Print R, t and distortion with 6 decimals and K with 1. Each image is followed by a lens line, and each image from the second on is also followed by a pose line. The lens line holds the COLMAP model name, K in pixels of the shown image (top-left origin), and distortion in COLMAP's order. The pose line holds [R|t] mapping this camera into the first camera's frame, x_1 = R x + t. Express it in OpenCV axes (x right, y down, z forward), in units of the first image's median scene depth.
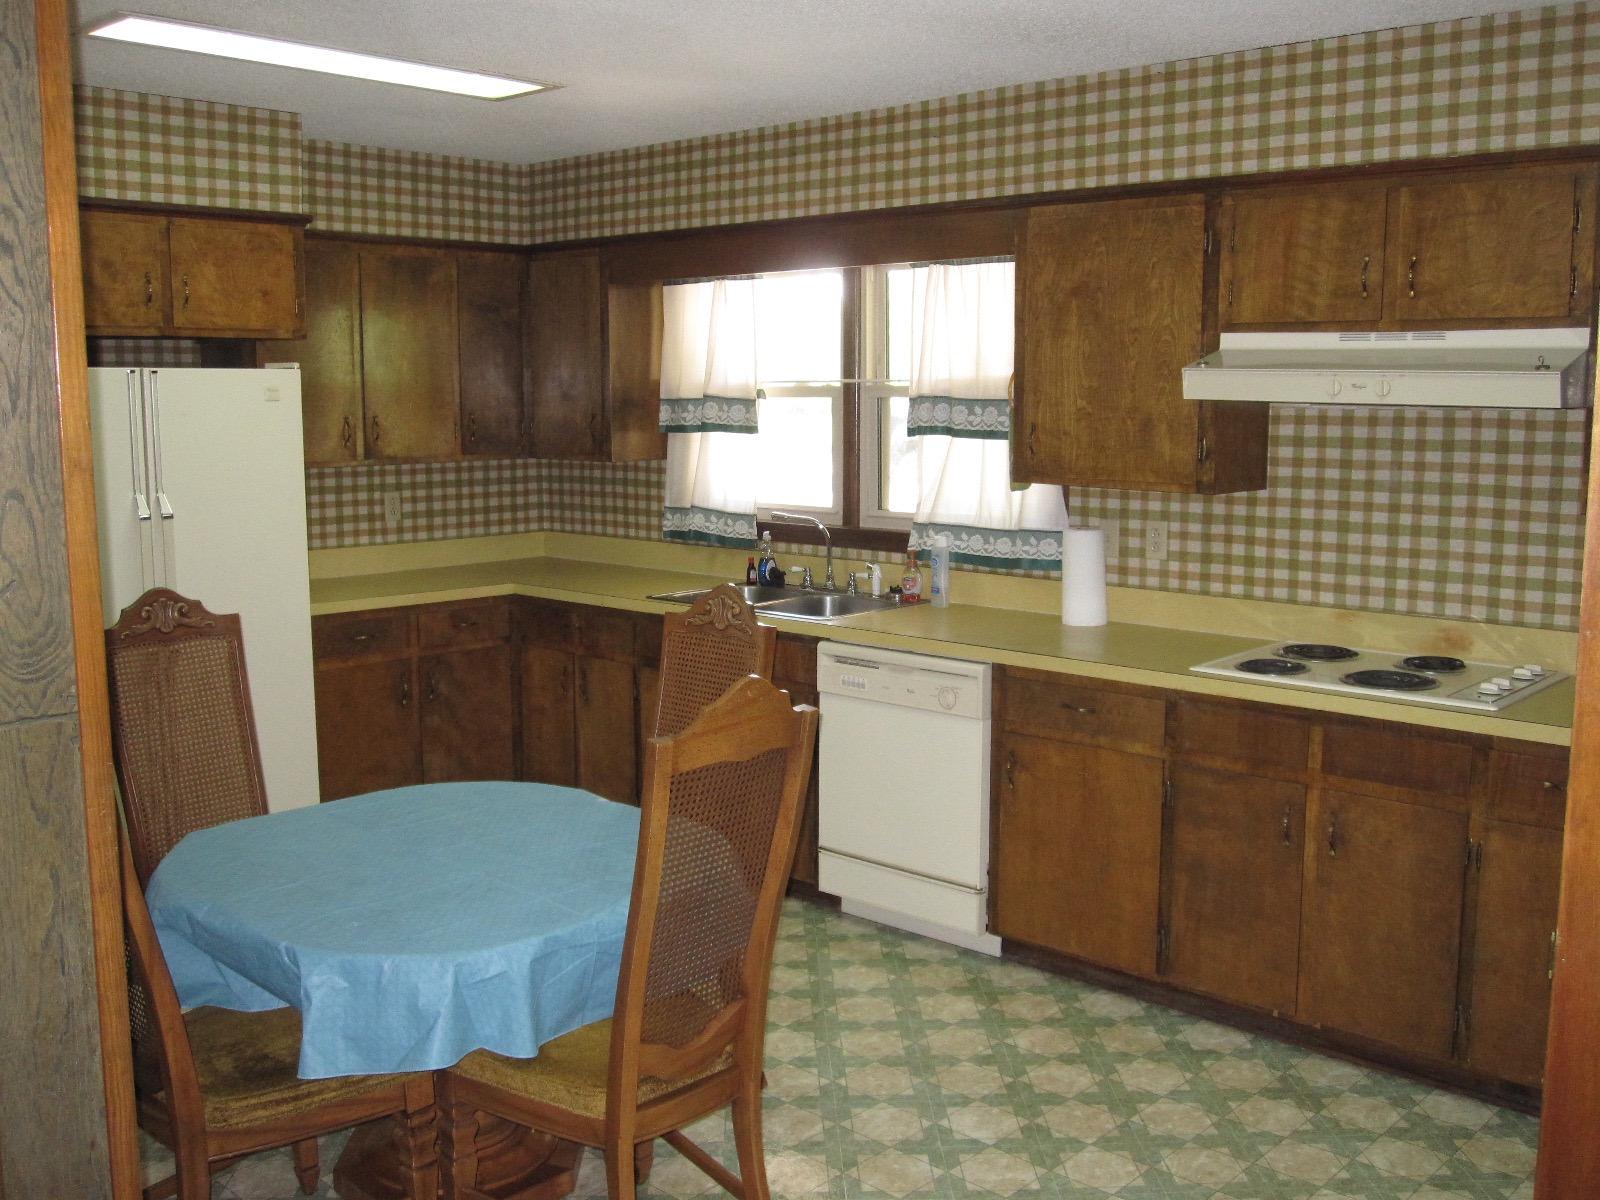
lens RADIAL K [[1547.7, 0, 786.4], [0, 1547.7, 597.4], [0, 0, 1]] dist [-0.080329, 0.041025]
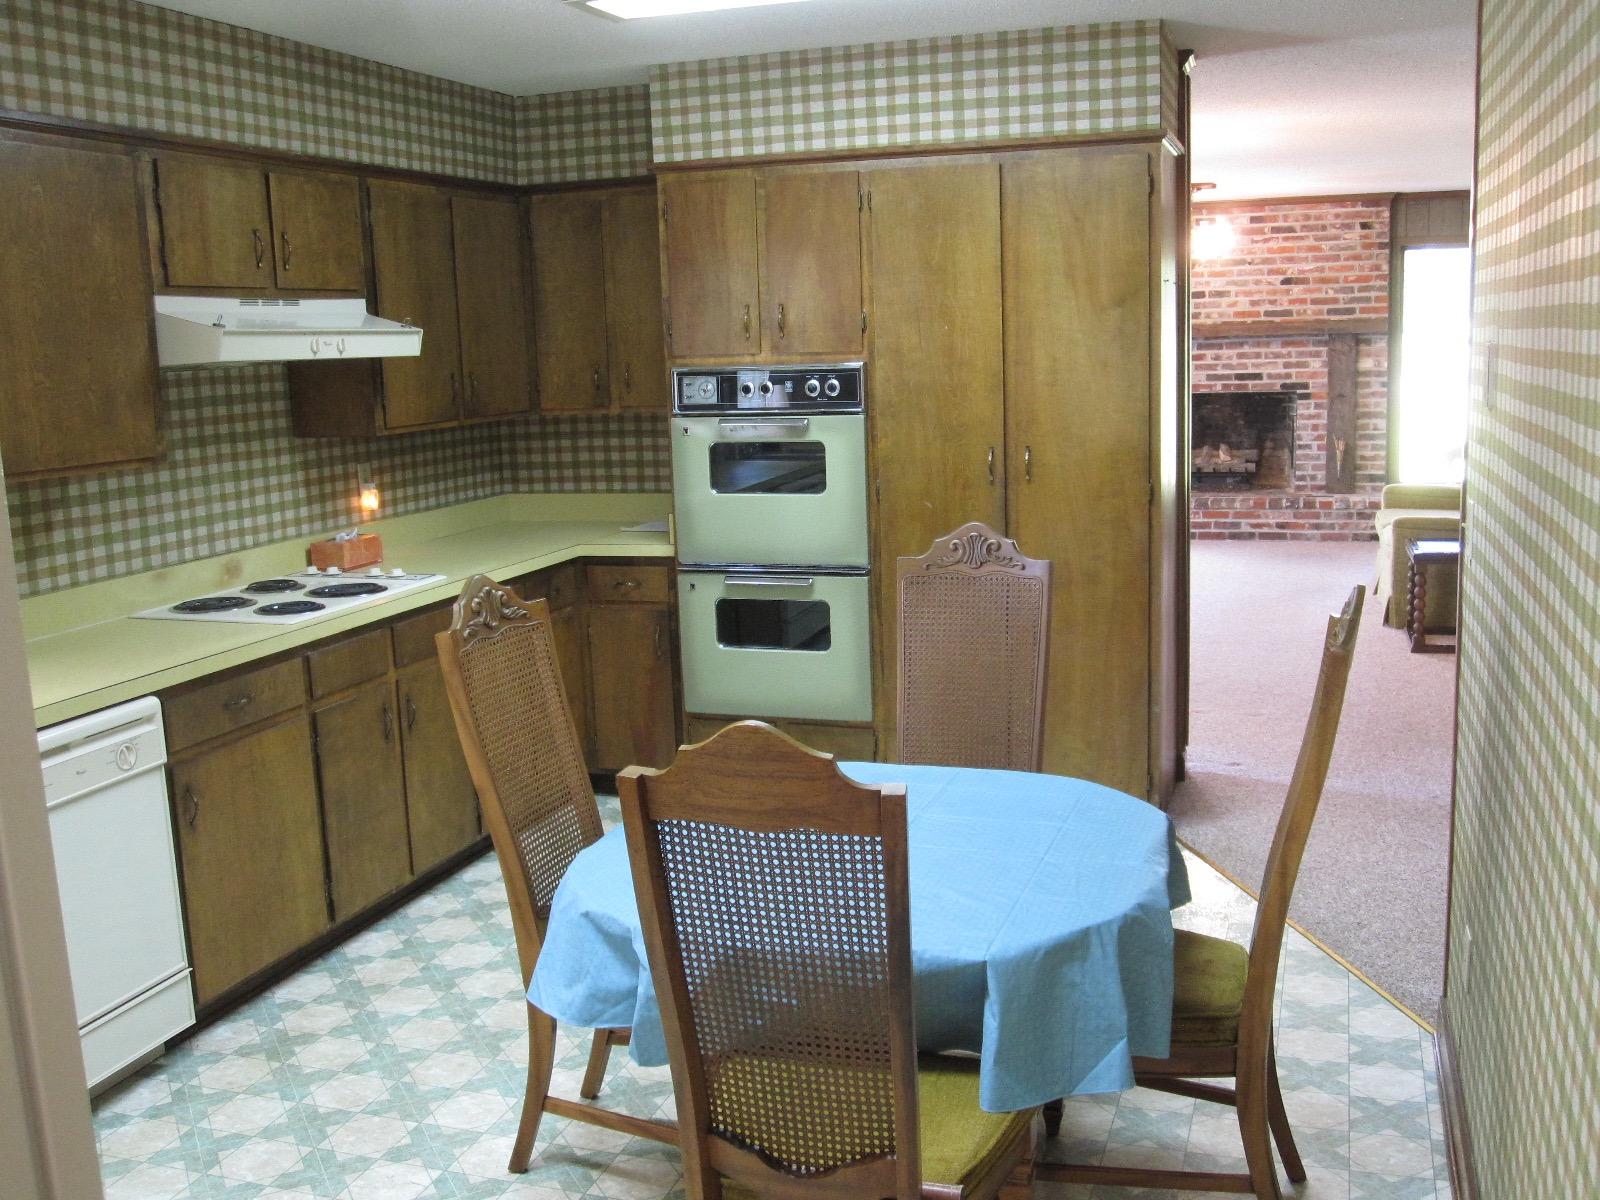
lens RADIAL K [[1547.7, 0, 786.4], [0, 1547.7, 597.4], [0, 0, 1]] dist [-0.080329, 0.041025]
pose [[-0.395387, -0.138560, 0.908003, -0.693285], [0.164265, 0.961953, 0.218321, -0.130548], [-0.903707, 0.235474, -0.357584, 1.008706]]
